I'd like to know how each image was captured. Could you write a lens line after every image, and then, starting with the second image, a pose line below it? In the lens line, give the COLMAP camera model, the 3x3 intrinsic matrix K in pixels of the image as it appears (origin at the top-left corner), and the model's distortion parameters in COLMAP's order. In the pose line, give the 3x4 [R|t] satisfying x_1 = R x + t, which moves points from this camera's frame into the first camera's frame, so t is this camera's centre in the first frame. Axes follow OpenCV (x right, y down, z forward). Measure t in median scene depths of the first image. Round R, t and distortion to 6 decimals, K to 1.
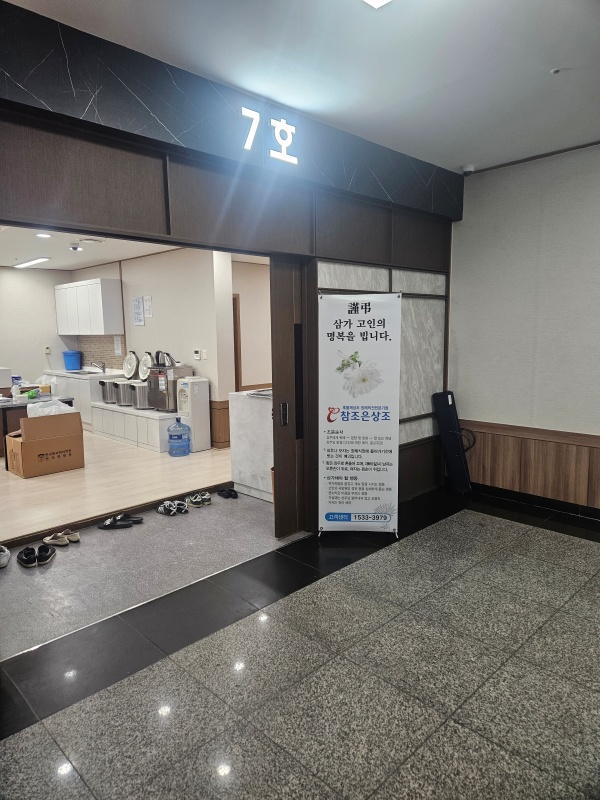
lens RADIAL K [[513.8, 0, 296.6], [0, 513.8, 396.3], [0, 0, 1]] dist [0.083559, -0.050021]
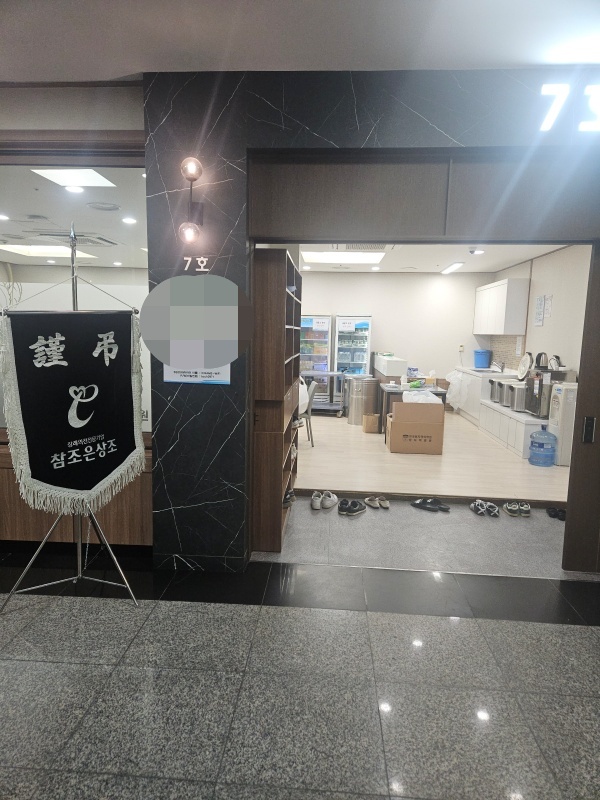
lens RADIAL K [[513.8, 0, 296.6], [0, 513.8, 396.3], [0, 0, 1]] dist [0.083559, -0.050021]
pose [[0.683950, 0.122874, -0.719106, 0.194407], [-0.125369, 0.990846, 0.050067, -0.000443], [0.718675, 0.055910, 0.693094, 0.041959]]
